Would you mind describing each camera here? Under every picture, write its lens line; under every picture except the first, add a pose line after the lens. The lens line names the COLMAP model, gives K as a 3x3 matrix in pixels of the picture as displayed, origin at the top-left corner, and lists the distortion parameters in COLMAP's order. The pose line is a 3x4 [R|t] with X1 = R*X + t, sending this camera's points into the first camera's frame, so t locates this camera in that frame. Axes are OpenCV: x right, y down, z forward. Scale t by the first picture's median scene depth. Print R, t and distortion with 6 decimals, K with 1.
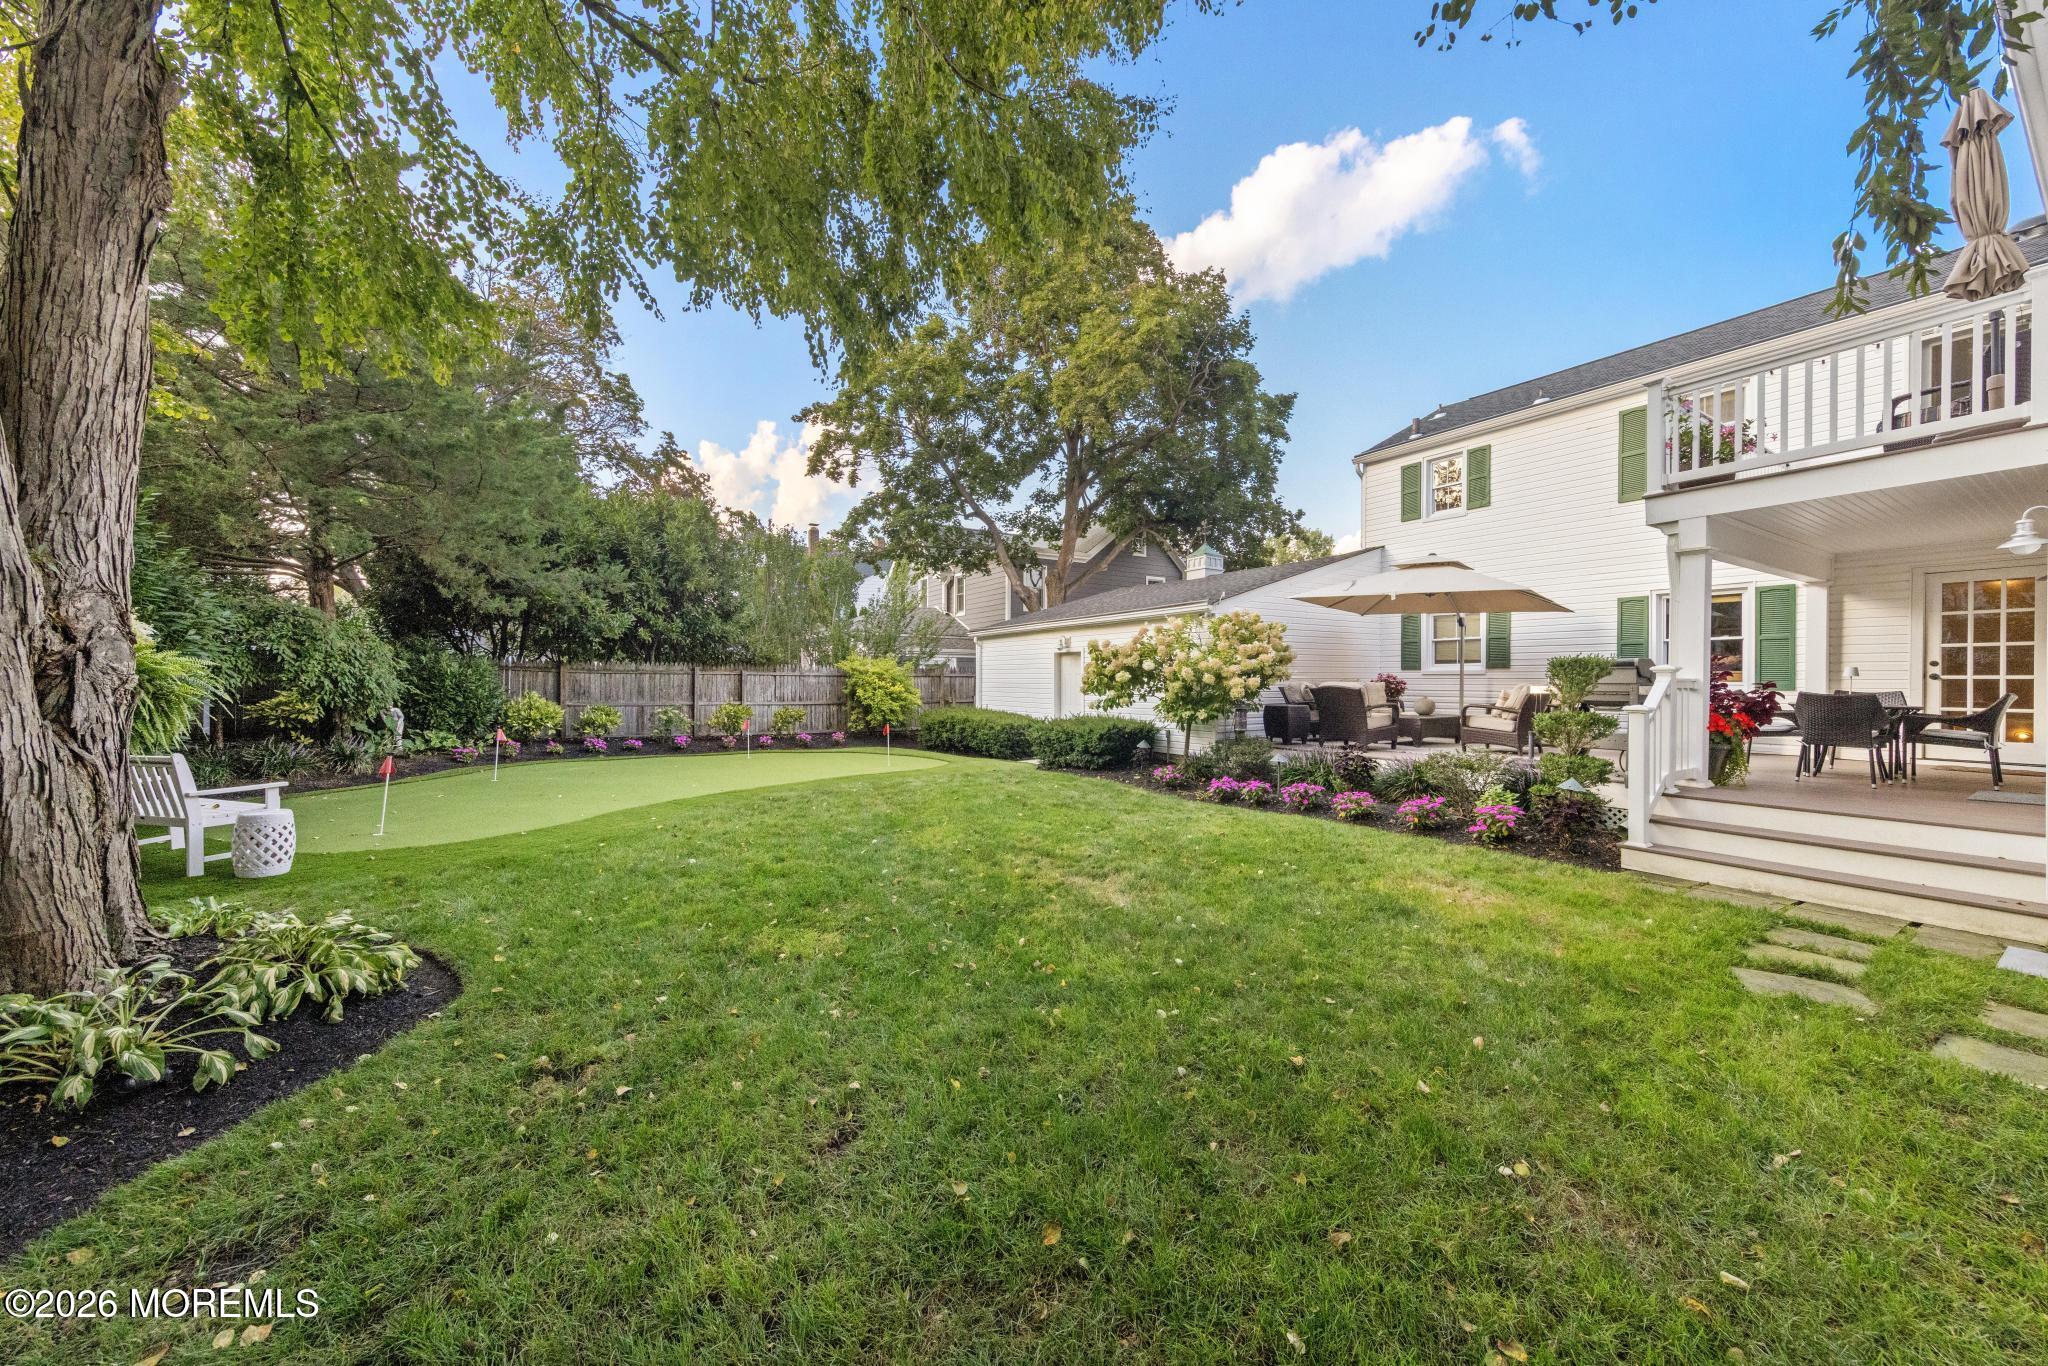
lens RADIAL K [[715.8, 0, 1028.9], [0, 715.8, 684.9], [0, 0, 1]] dist [0.001451, -0.000075]
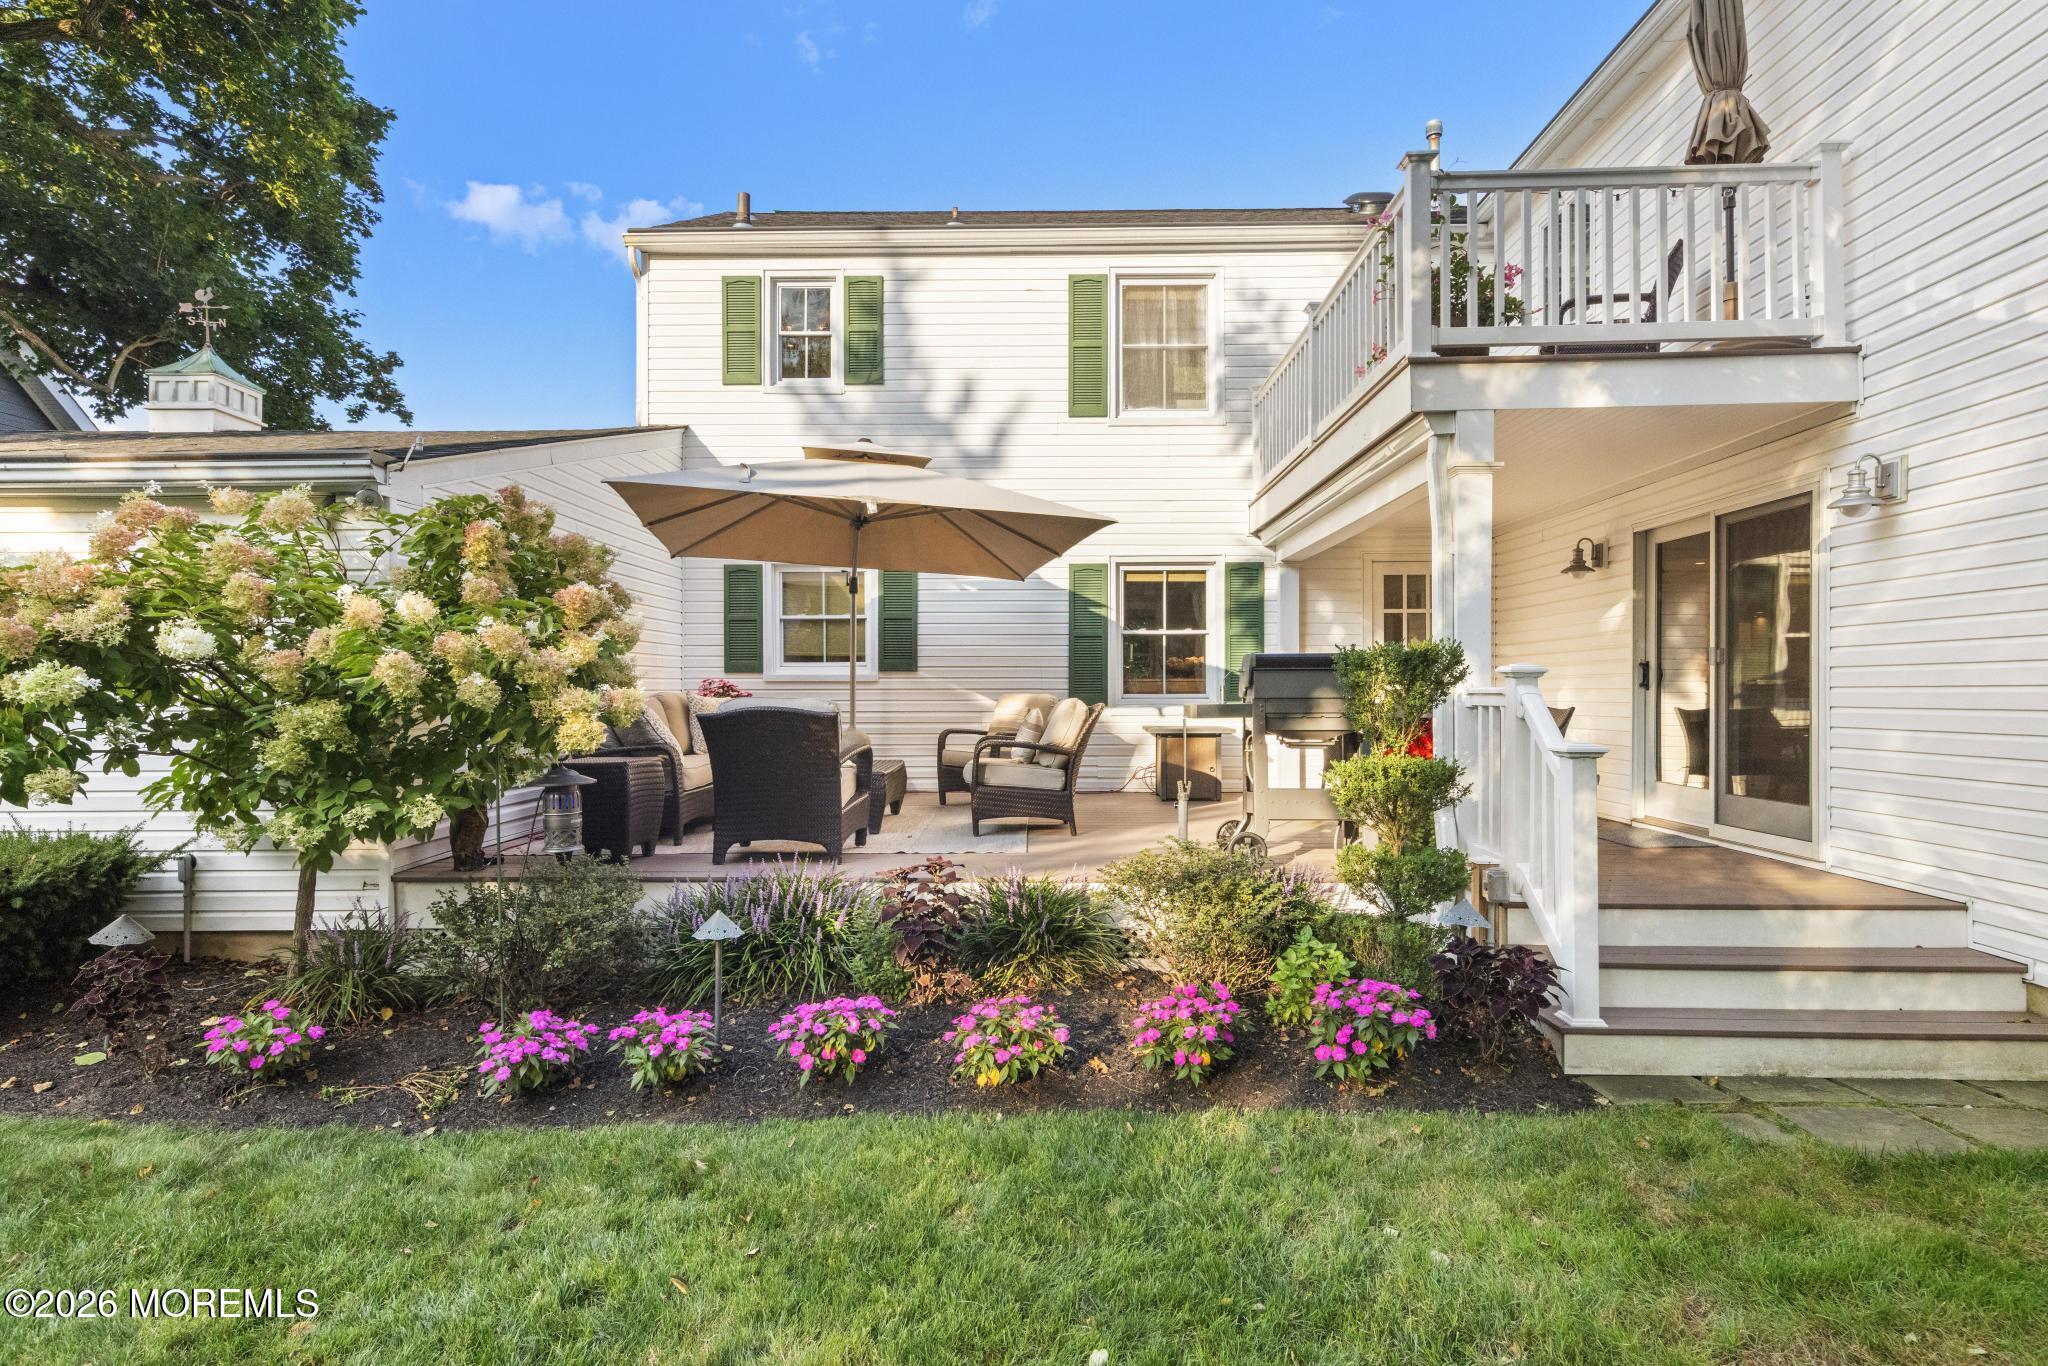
lens RADIAL K [[1054.5, 0, 1029.4], [0, 1054.5, 685.4], [0, 0, 1]] dist [0.005552, 0.000190]
pose [[0.548496, 0.001907, 0.836151, 0.011888], [0.009373, 0.999921, -0.008429, -0.004568], [-0.836101, 0.012461, 0.548434, 0.506448]]
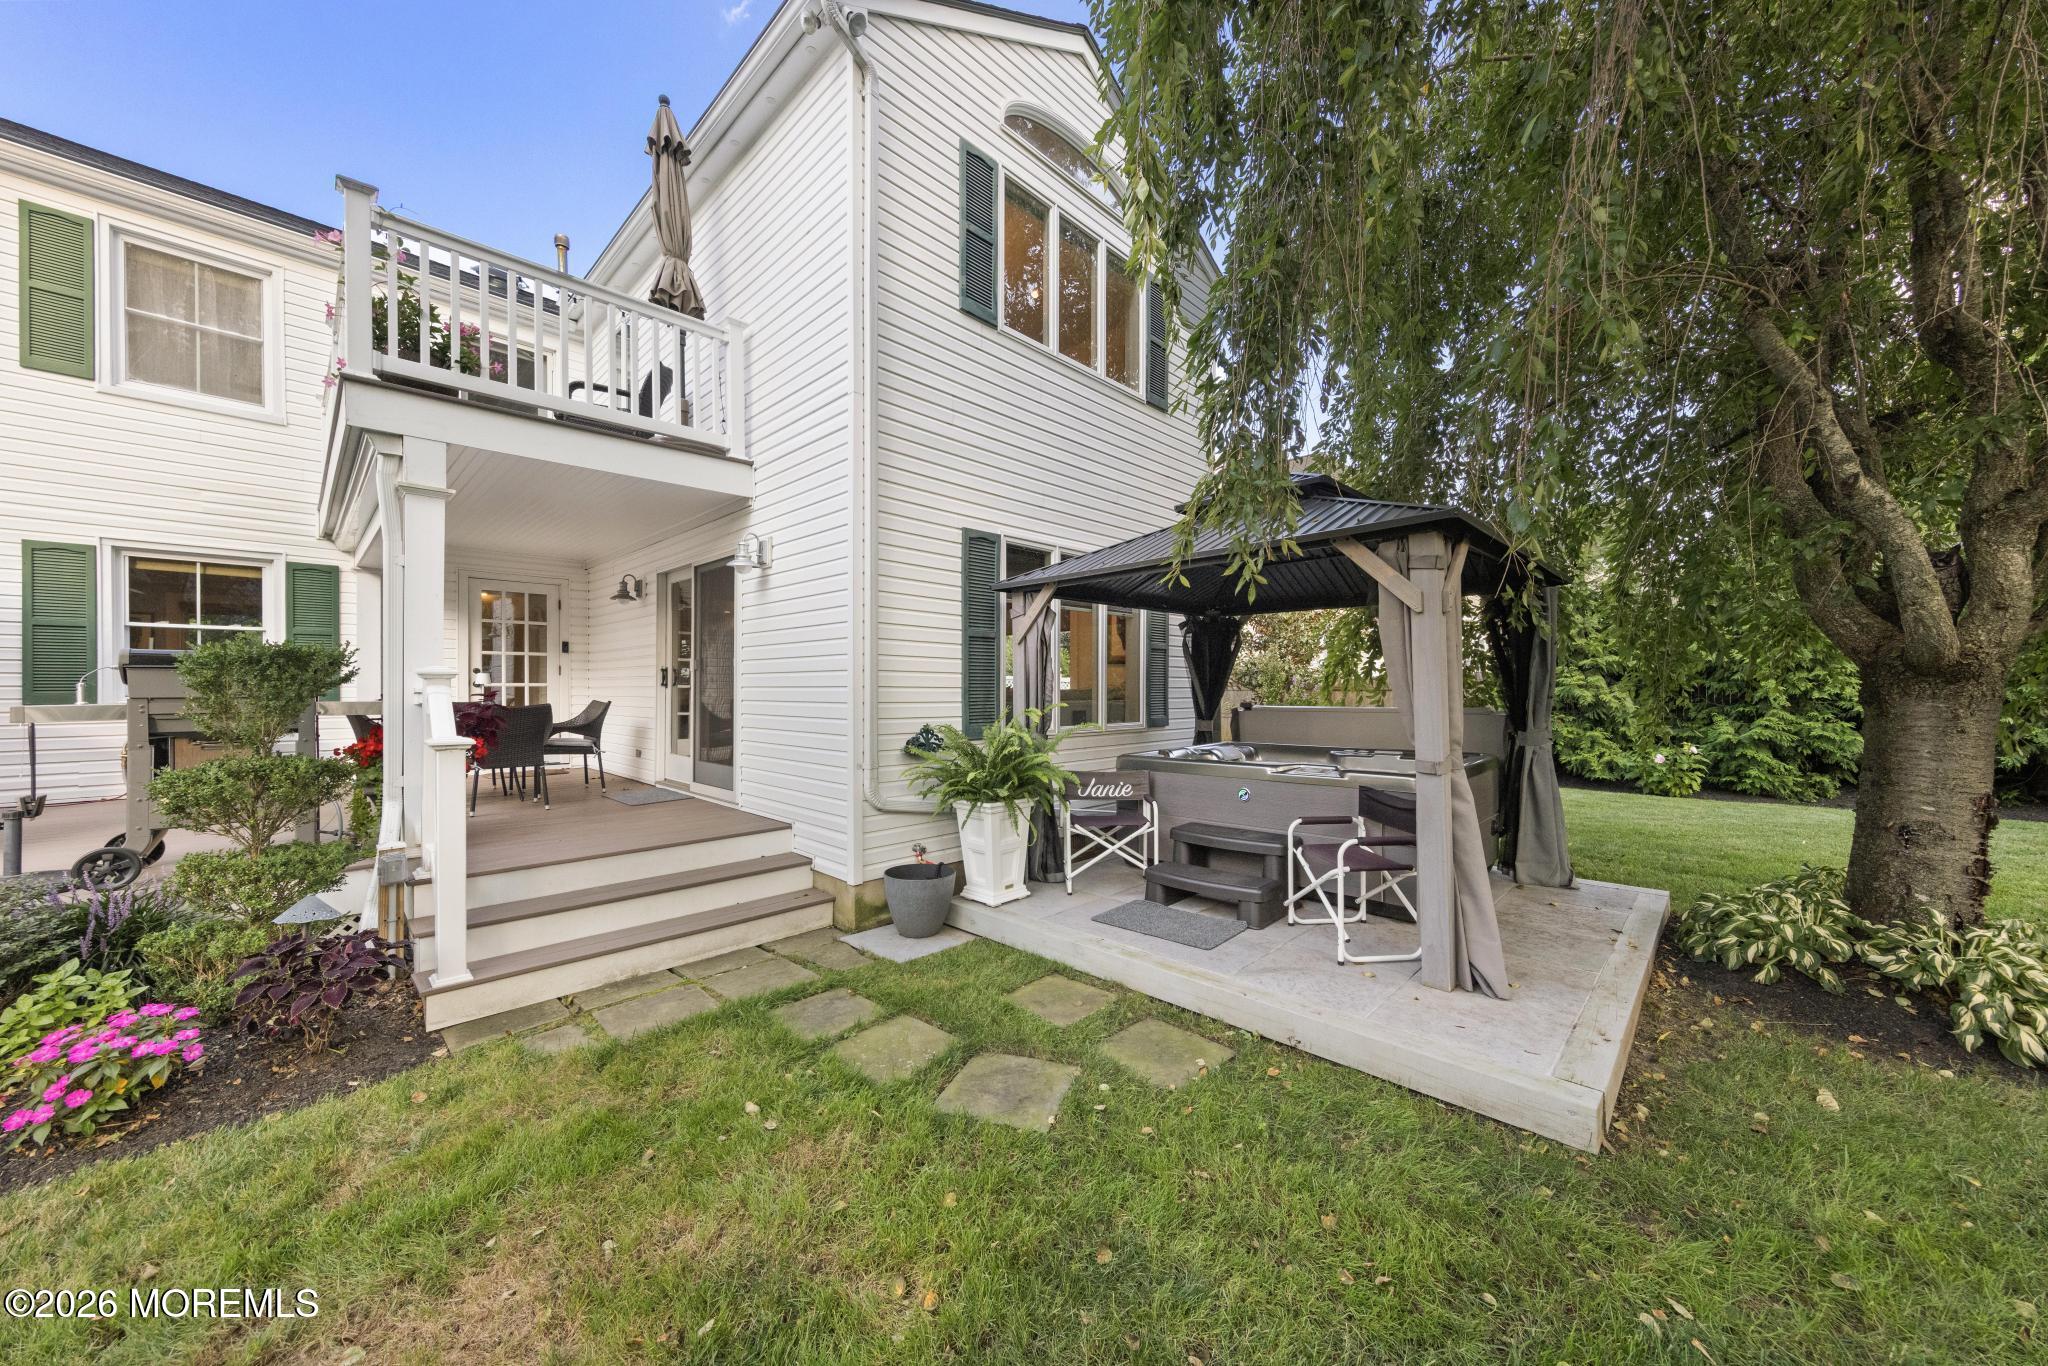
lens RADIAL K [[715.8, 0, 1025.7], [0, 715.8, 690.8], [0, 0, 1]] dist [0.001451, -0.000075]
pose [[-0.232780, -0.008320, 0.972494, 0.104950], [0.007010, 0.999923, 0.010233, -0.005420], [-0.972504, 0.009199, -0.232704, 0.376774]]
